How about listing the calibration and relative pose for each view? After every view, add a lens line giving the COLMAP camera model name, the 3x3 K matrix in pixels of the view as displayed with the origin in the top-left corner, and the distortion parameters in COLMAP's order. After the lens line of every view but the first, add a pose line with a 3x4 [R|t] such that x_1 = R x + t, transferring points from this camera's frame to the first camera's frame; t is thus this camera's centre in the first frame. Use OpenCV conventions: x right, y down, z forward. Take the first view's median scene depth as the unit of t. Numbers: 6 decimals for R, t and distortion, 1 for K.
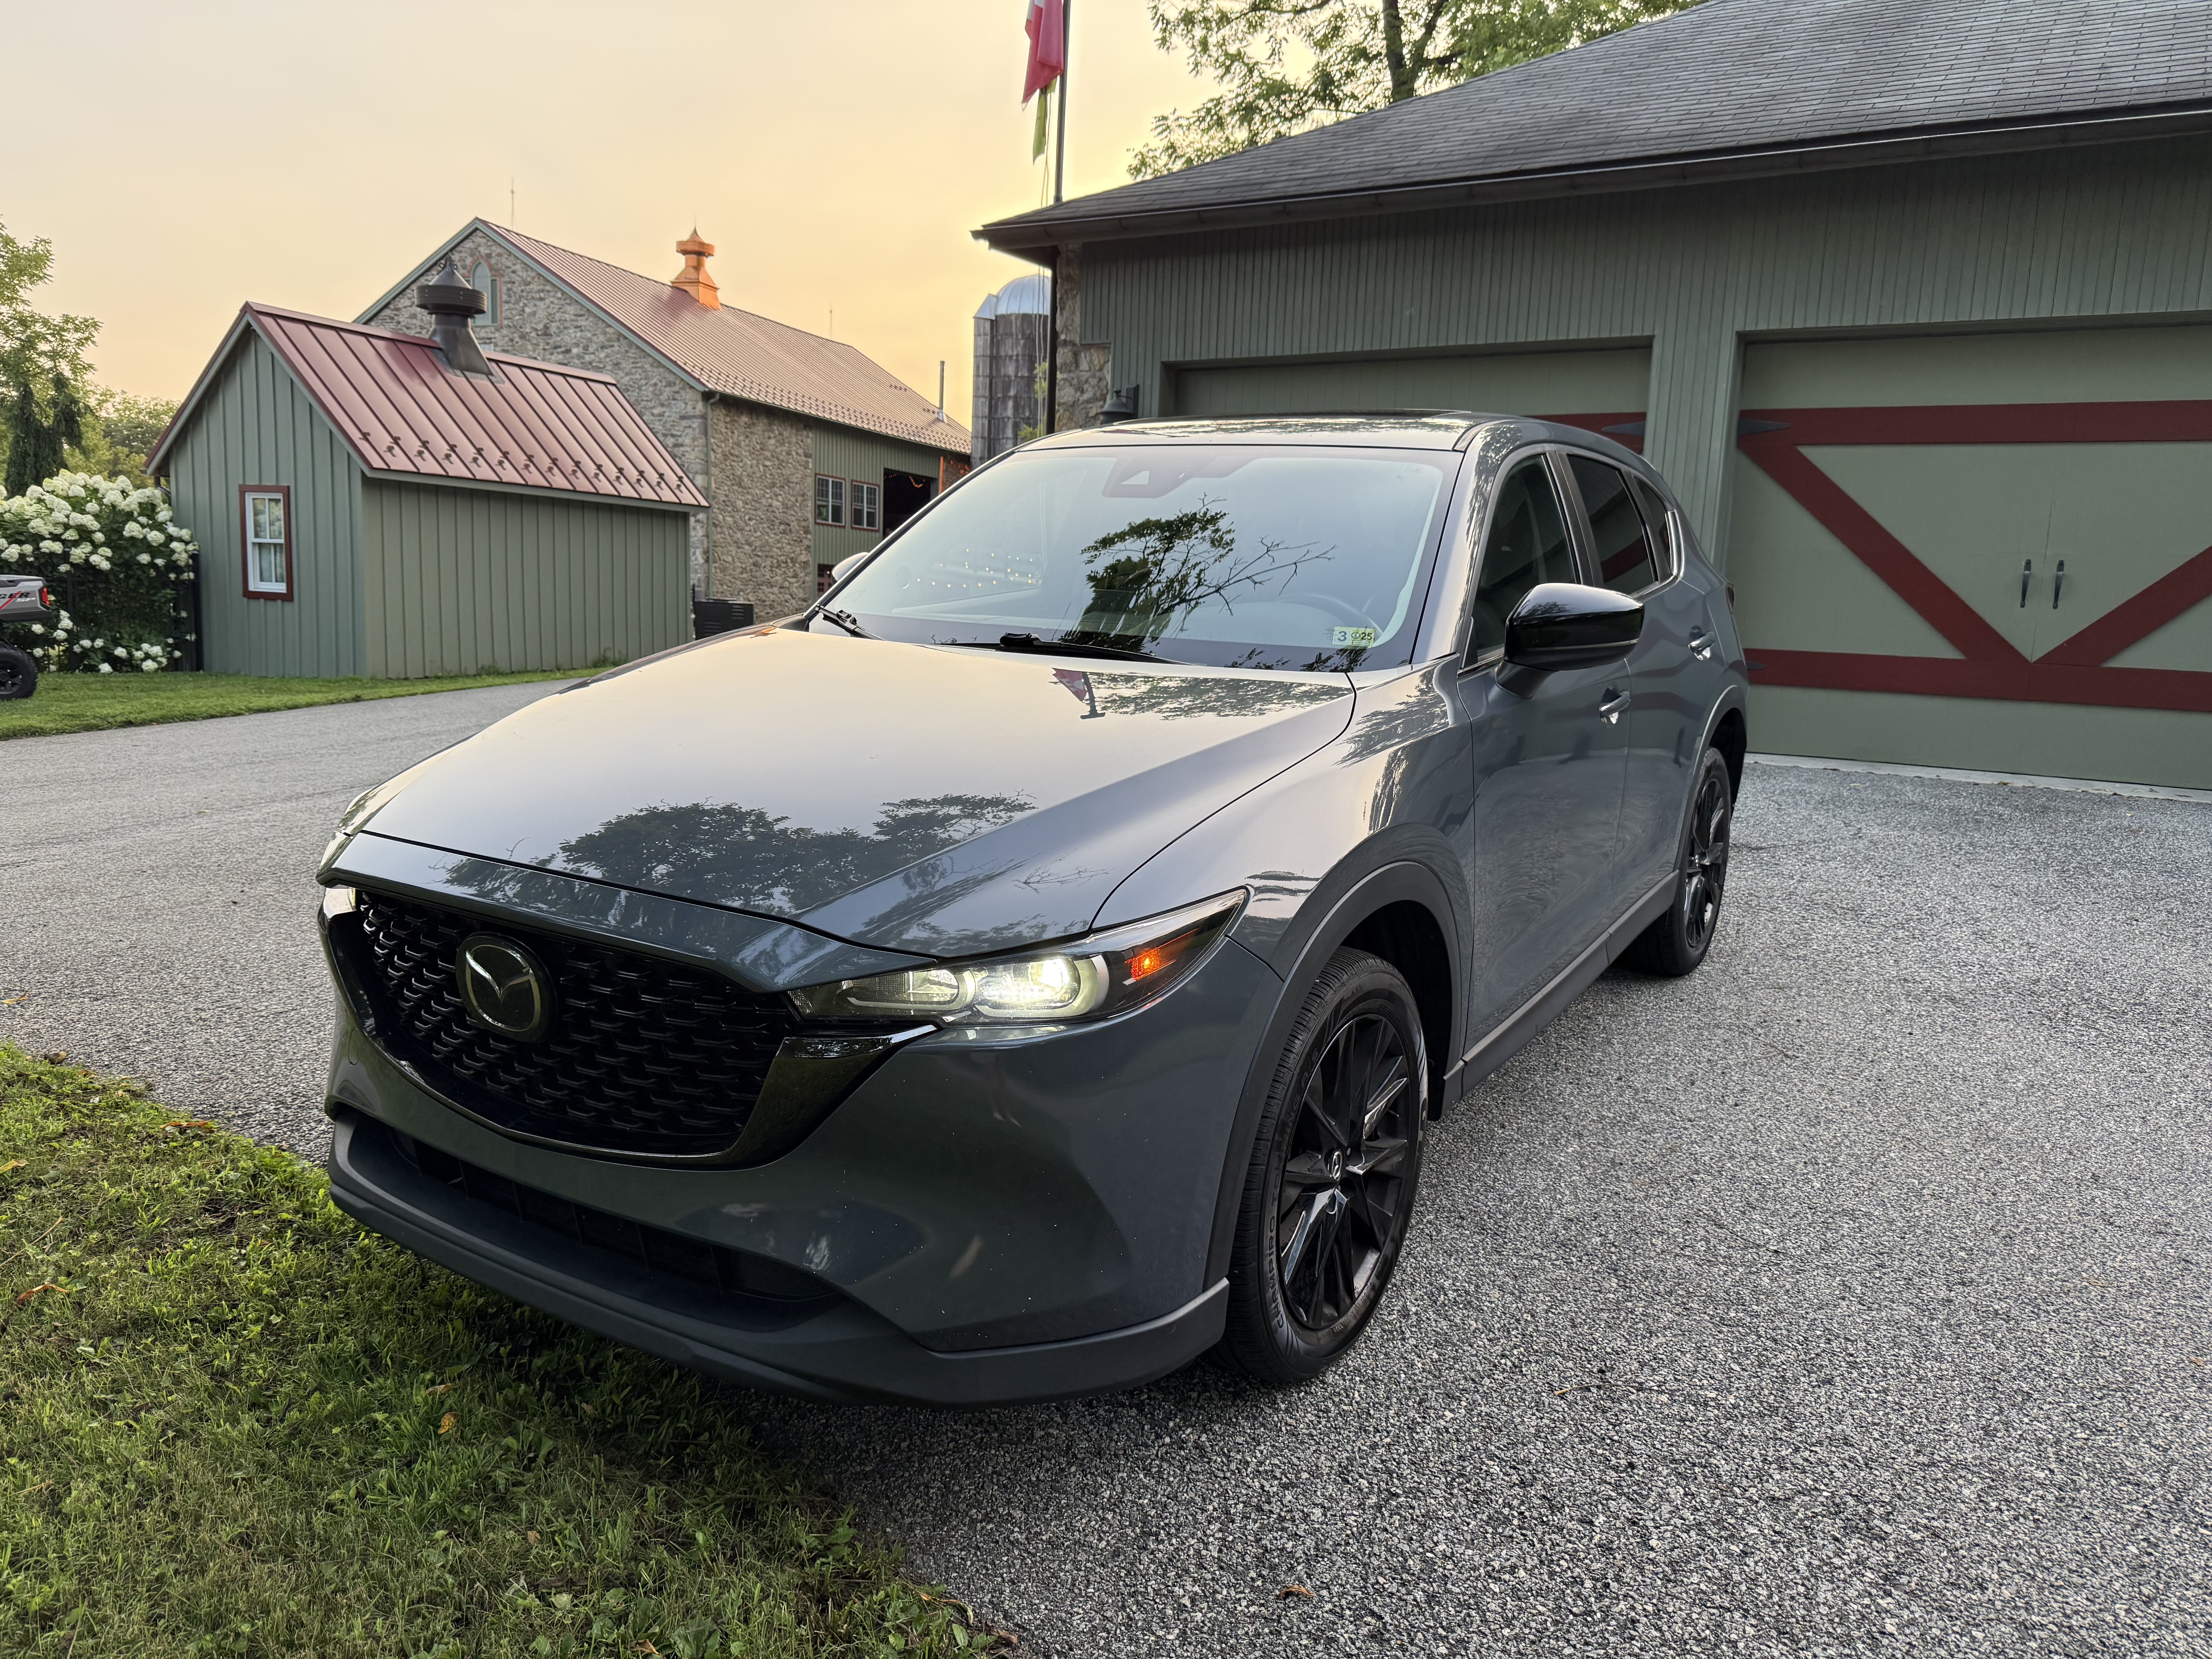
lens RADIAL K [[1552.0, 0, 1099.0], [0, 1552.0, 835.6], [0, 0, 1]] dist [0.001608, -0.019875]
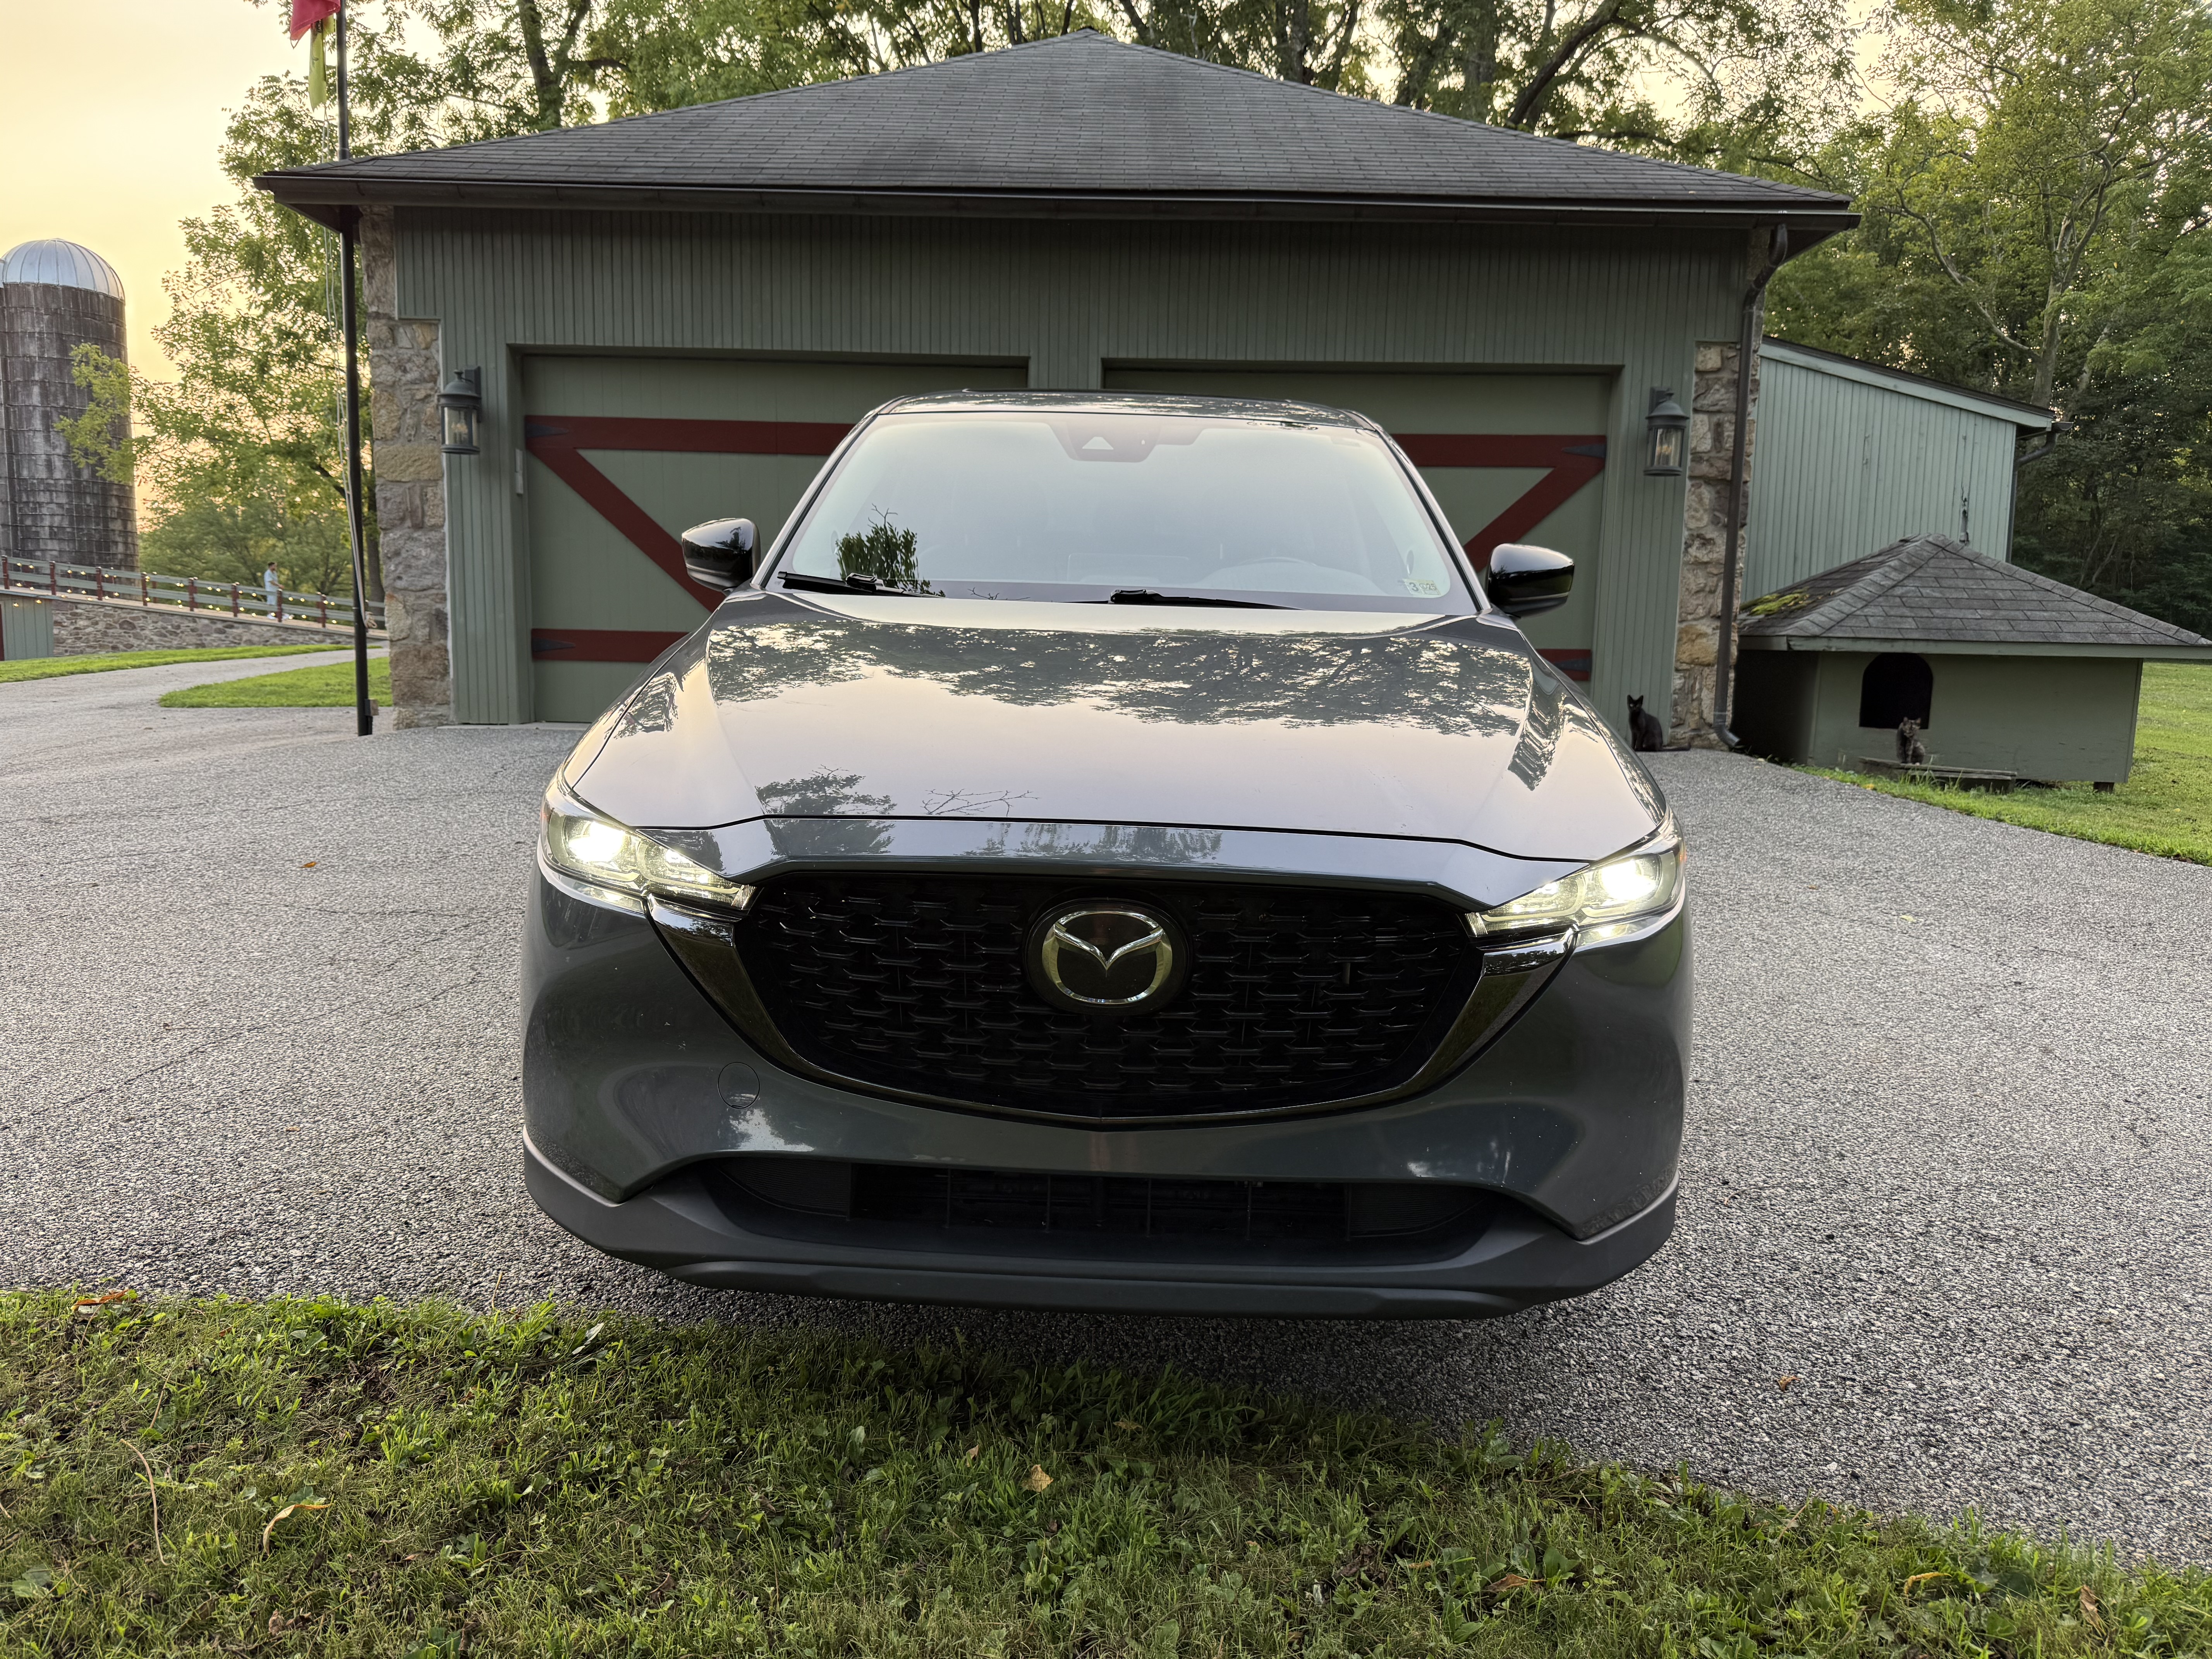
lens RADIAL K [[1552.0, 0, 1101.0], [0, 1552.0, 822.9], [0, 0, 1]] dist [0.001608, -0.019875]
pose [[0.853378, -0.079656, 0.515170, -0.148350], [0.089628, 0.995960, 0.005528, 0.003016], [-0.513529, 0.041456, 0.857070, 0.042266]]
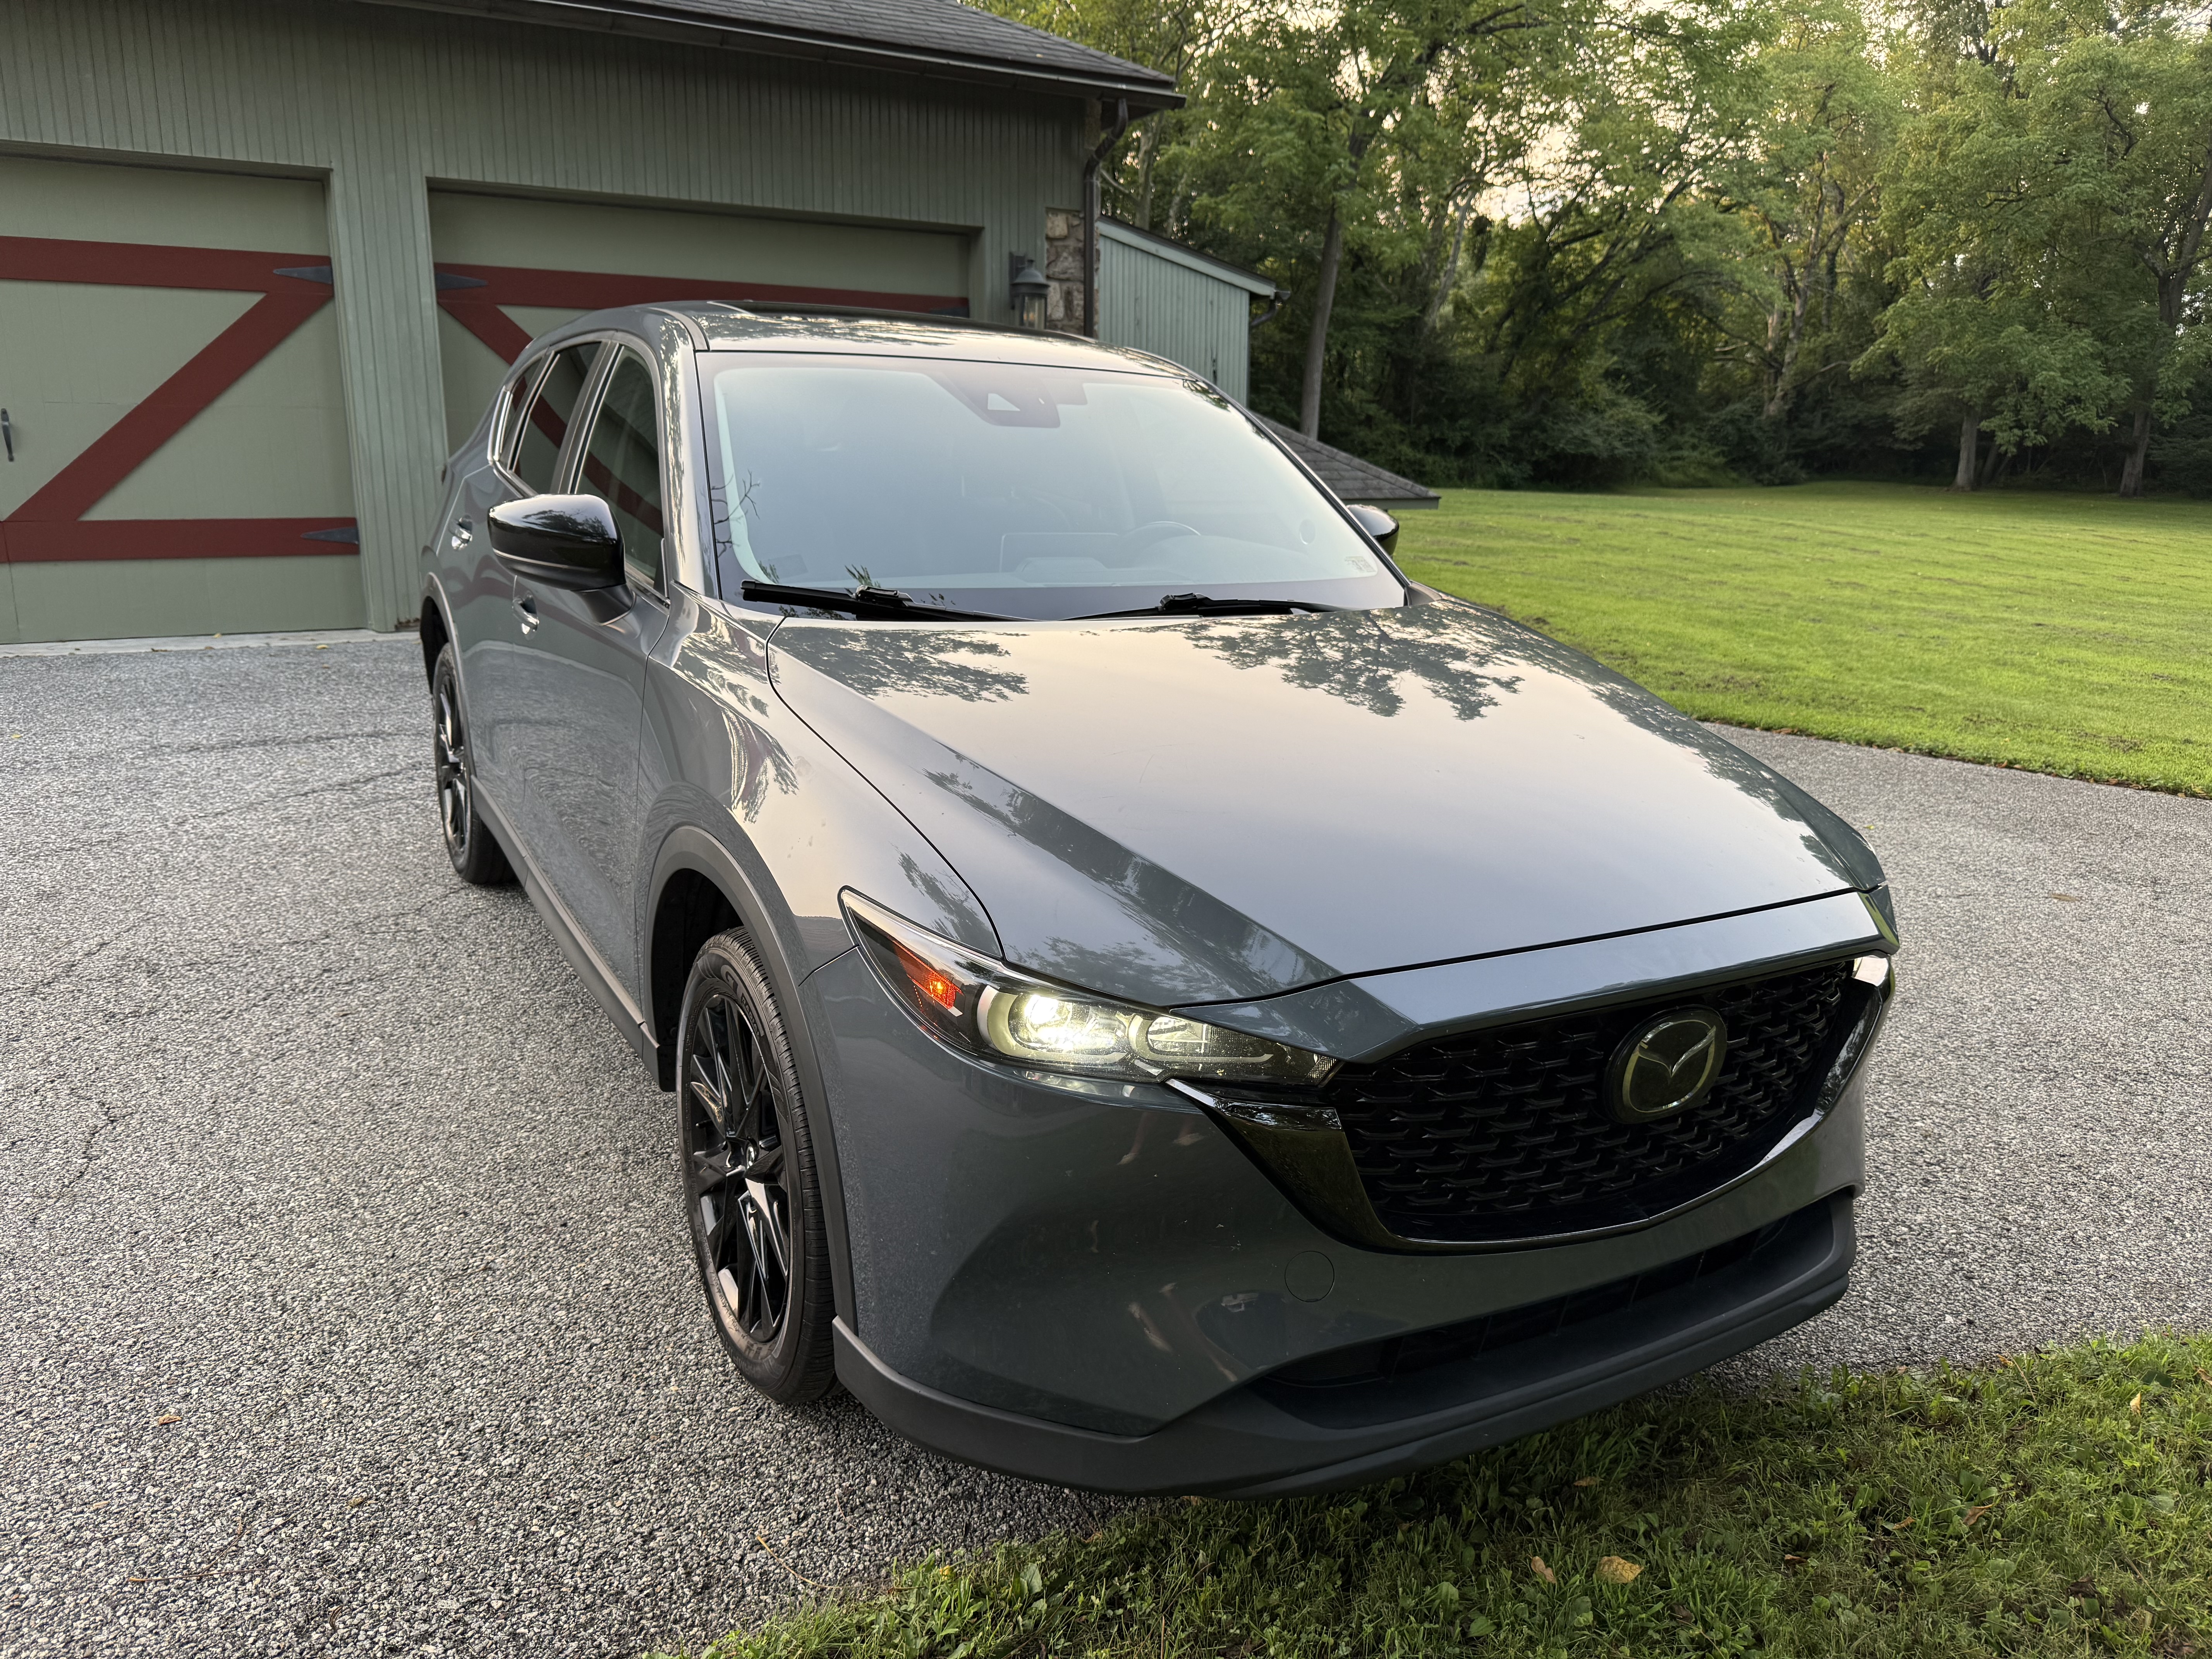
lens RADIAL K [[1552.0, 0, 1117.9], [0, 1552.0, 833.7], [0, 0, 1]] dist [0.001608, -0.019875]
pose [[0.462185, -0.232377, 0.855796, -0.223876], [0.140081, 0.972071, 0.188297, -0.043356], [-0.875650, 0.032853, 0.481828, 0.150381]]
